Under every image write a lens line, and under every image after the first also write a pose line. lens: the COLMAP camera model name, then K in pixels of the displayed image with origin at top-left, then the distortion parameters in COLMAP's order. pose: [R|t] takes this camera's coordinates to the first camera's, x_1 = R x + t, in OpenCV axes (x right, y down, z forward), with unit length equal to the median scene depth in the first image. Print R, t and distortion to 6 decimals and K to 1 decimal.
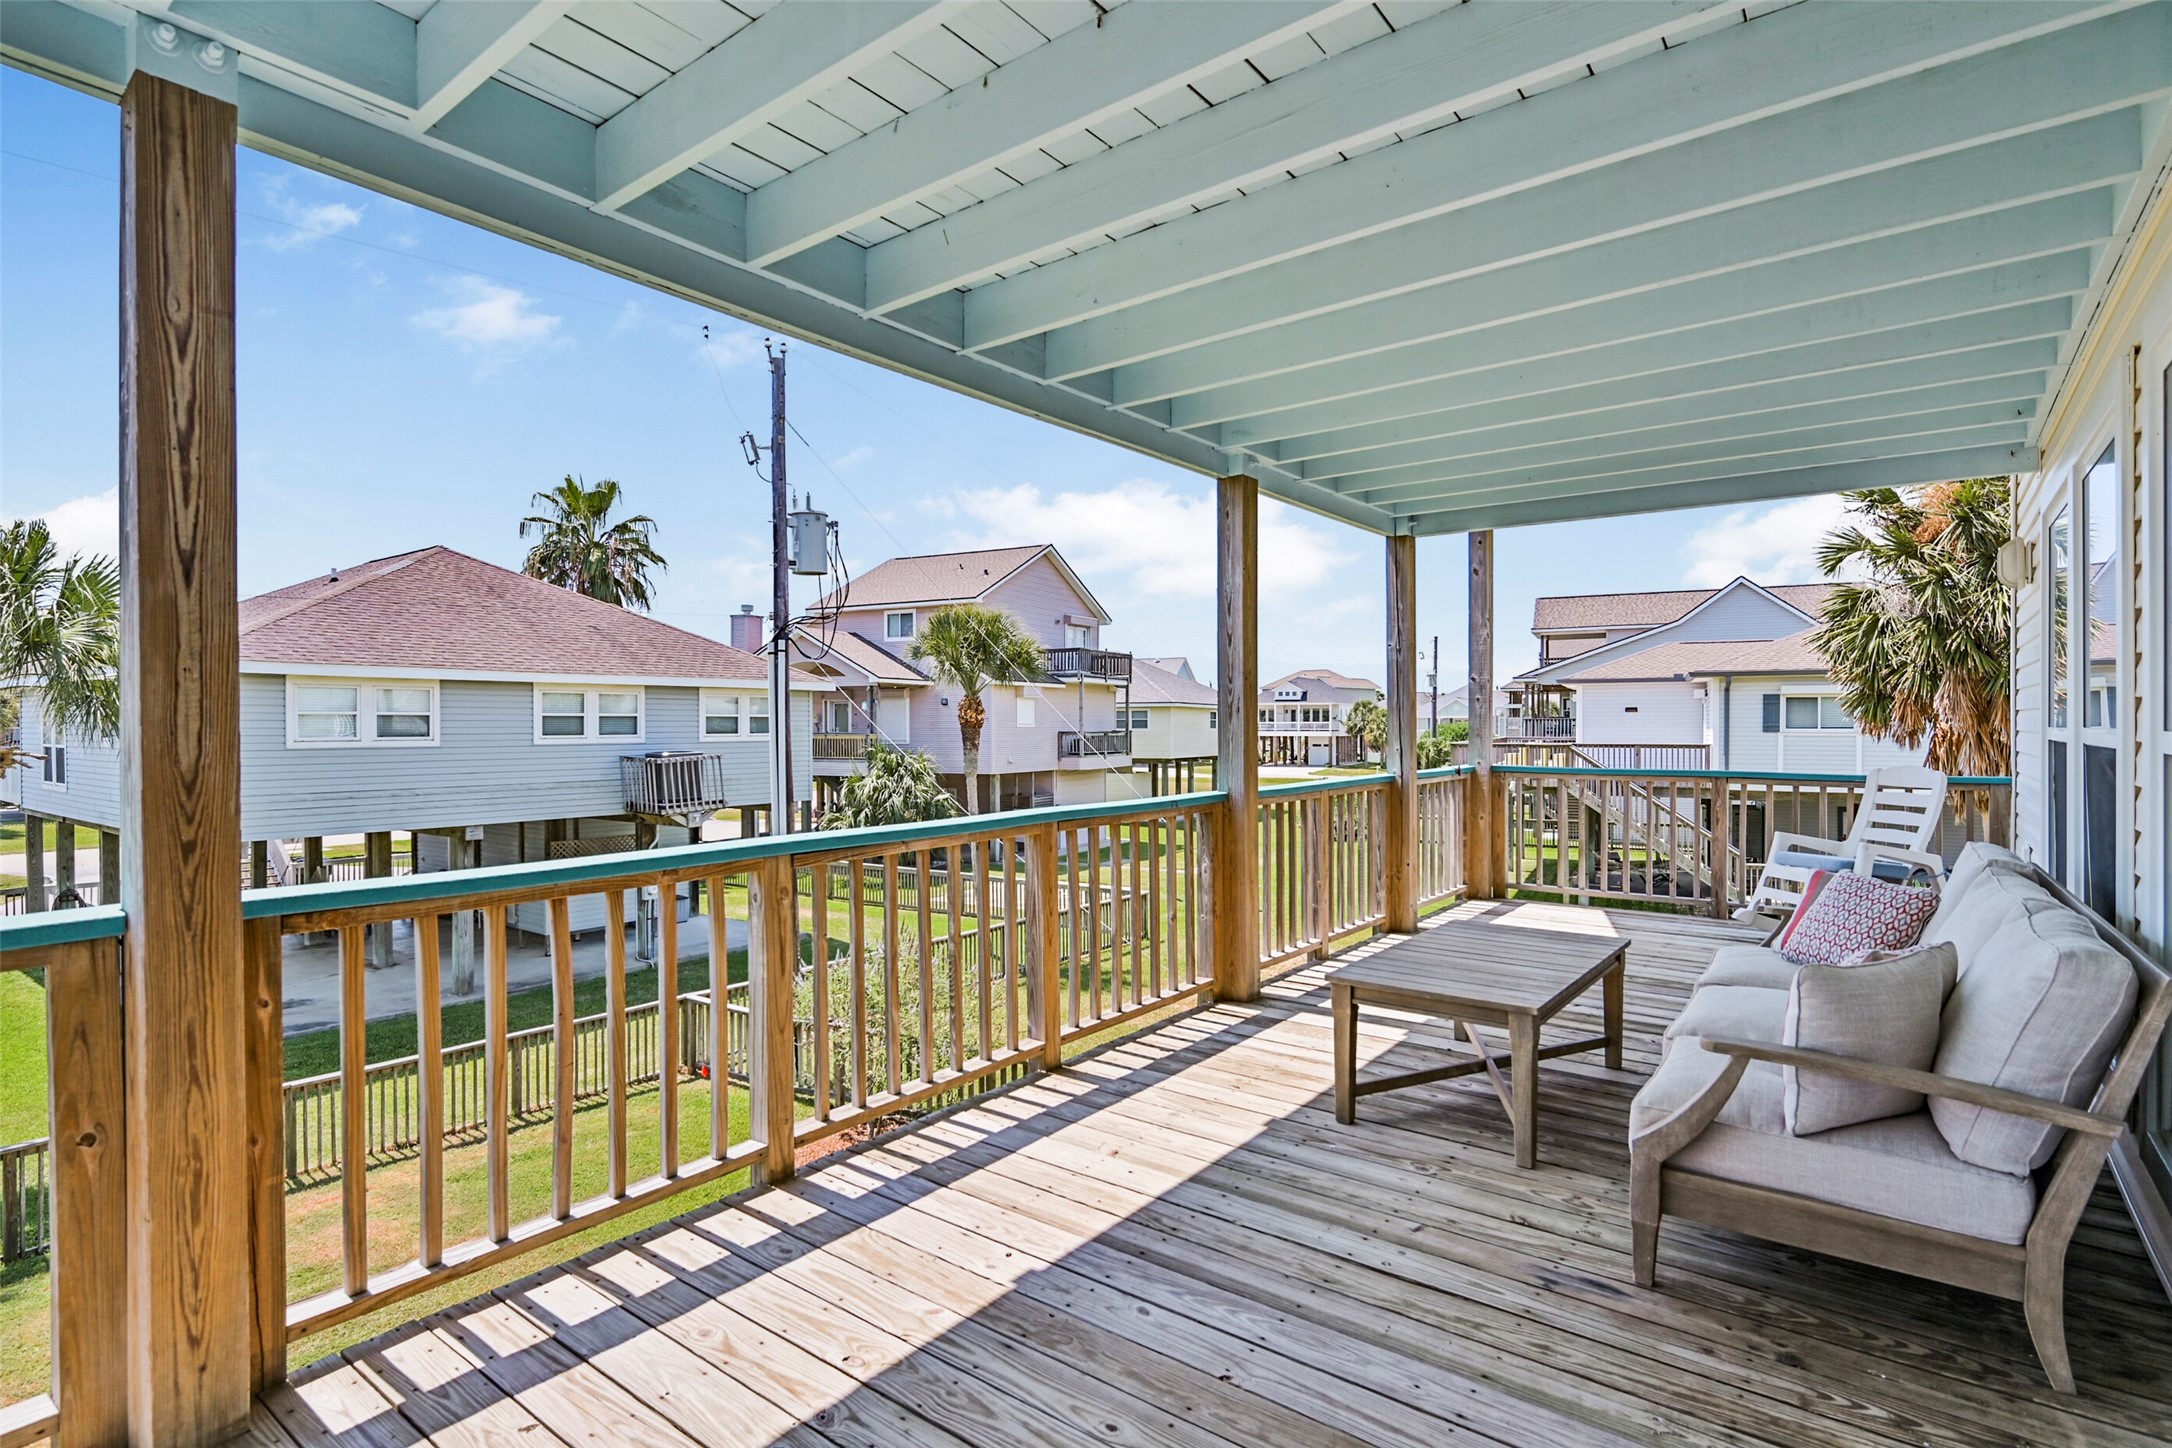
lens RADIAL K [[1068.0, 0, 1086.0], [0, 1068.0, 724.0], [0, 0, 1]] dist [0.010638, -0.000358]
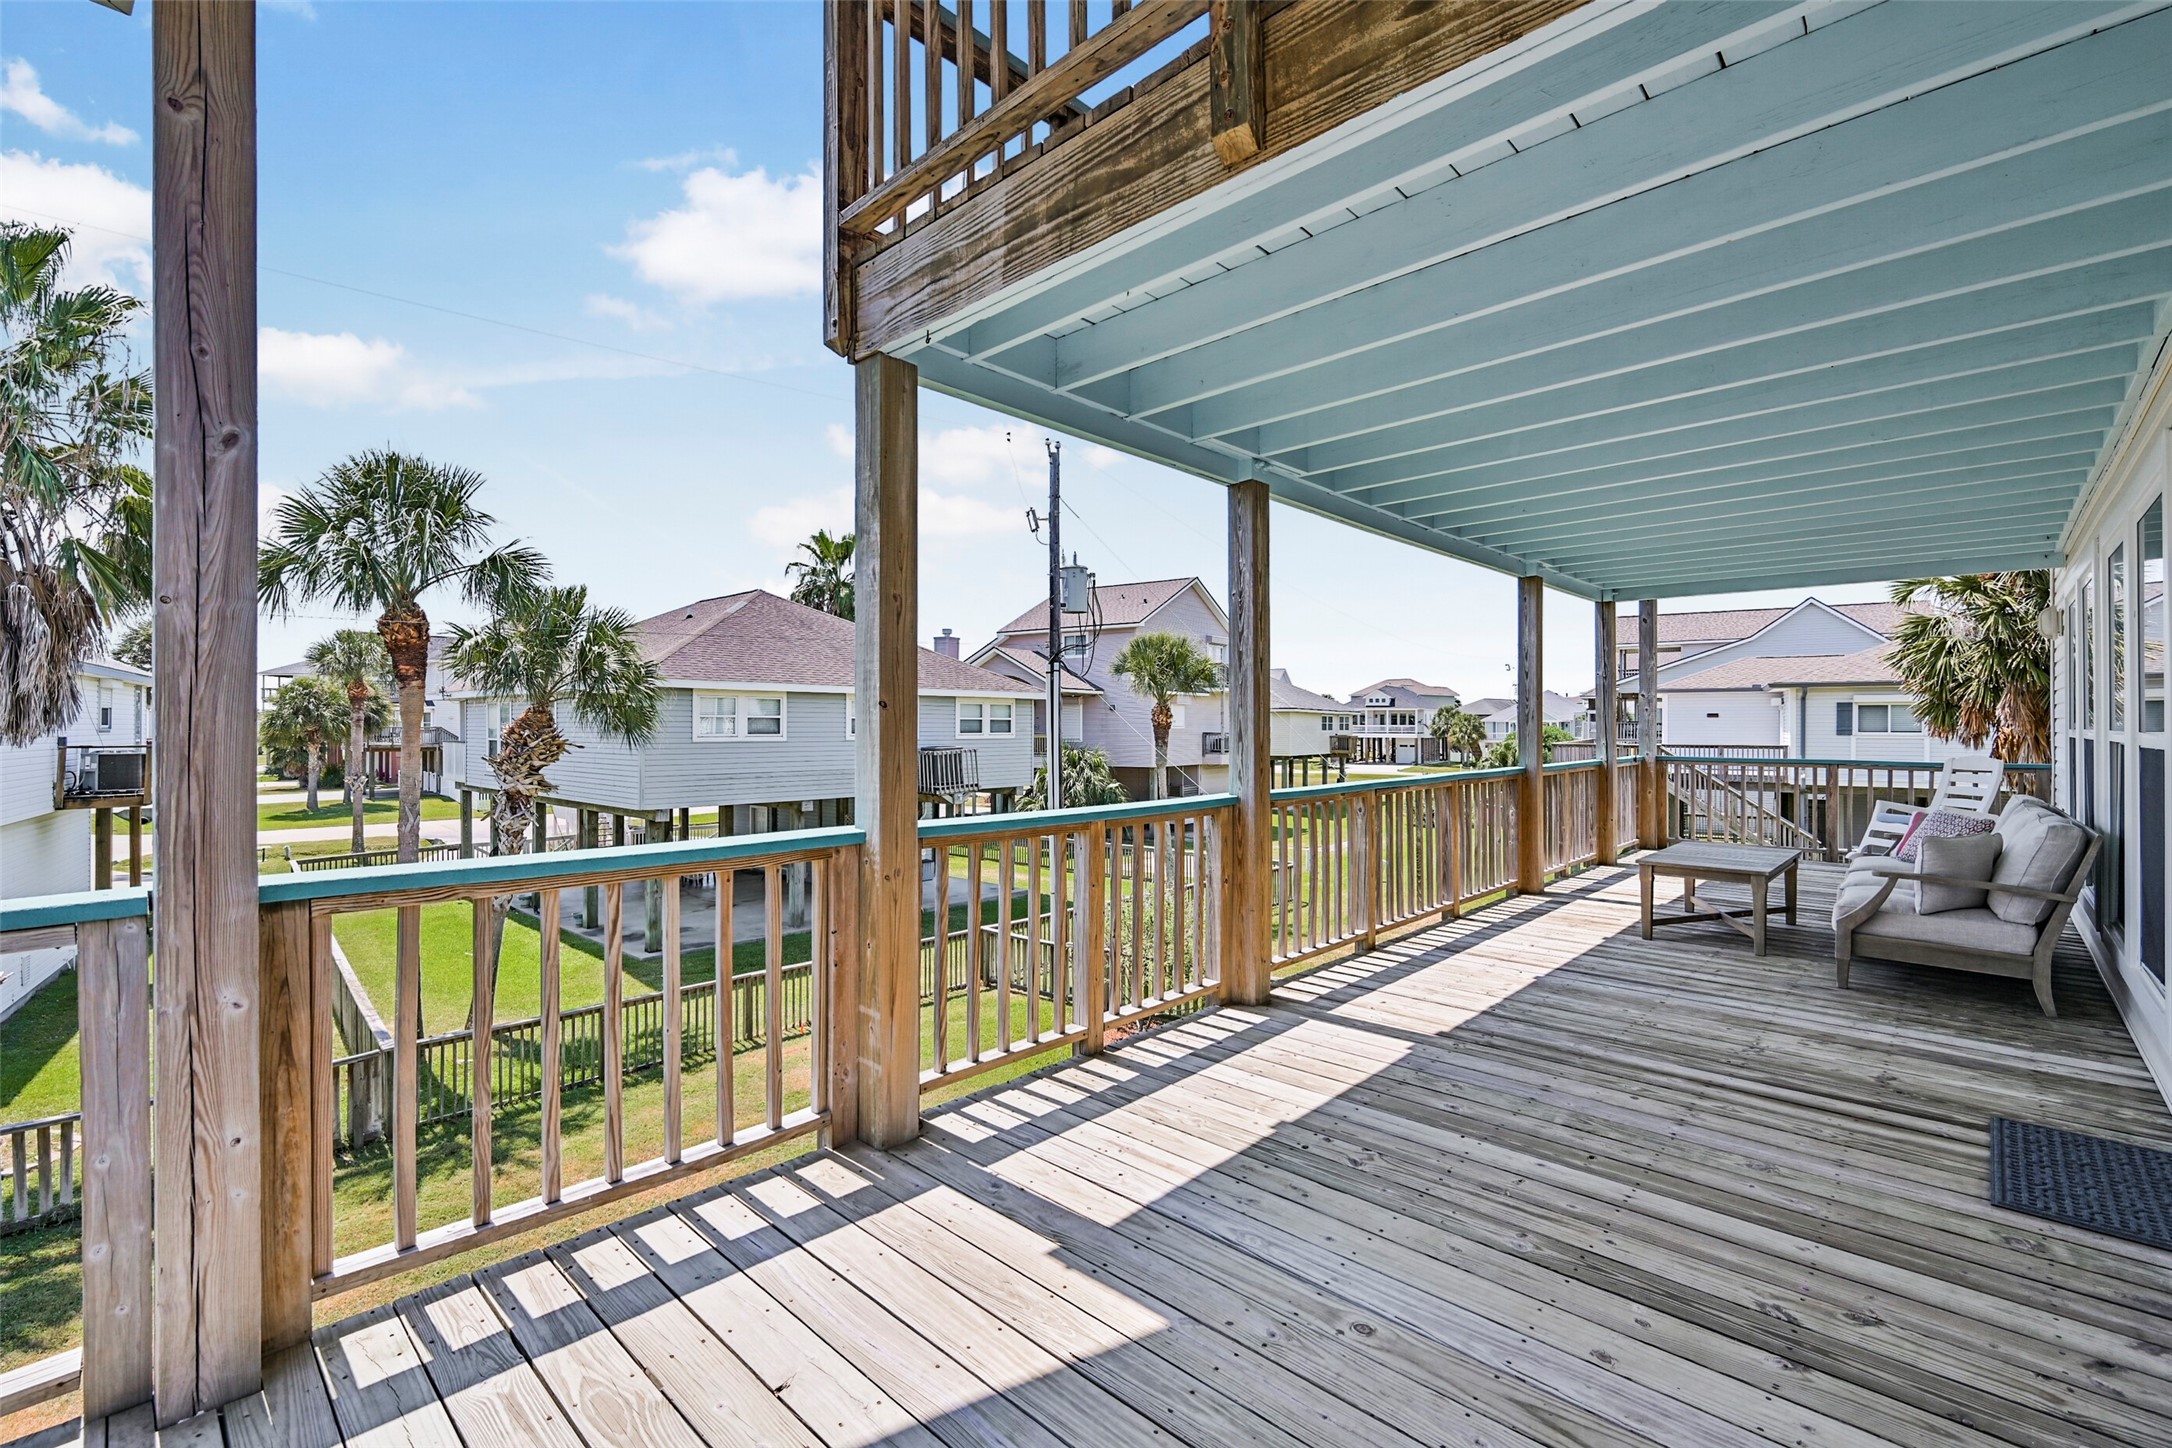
lens RADIAL K [[938.6, 0, 1088.6], [0, 938.6, 717.8], [0, 0, 1]] dist [-0.002313, 0.006124]
pose [[0.994932, 0.002230, -0.100522, -0.110260], [-0.003131, 0.999956, -0.008803, 0.000557], [0.100498, 0.009073, 0.994896, -0.142820]]
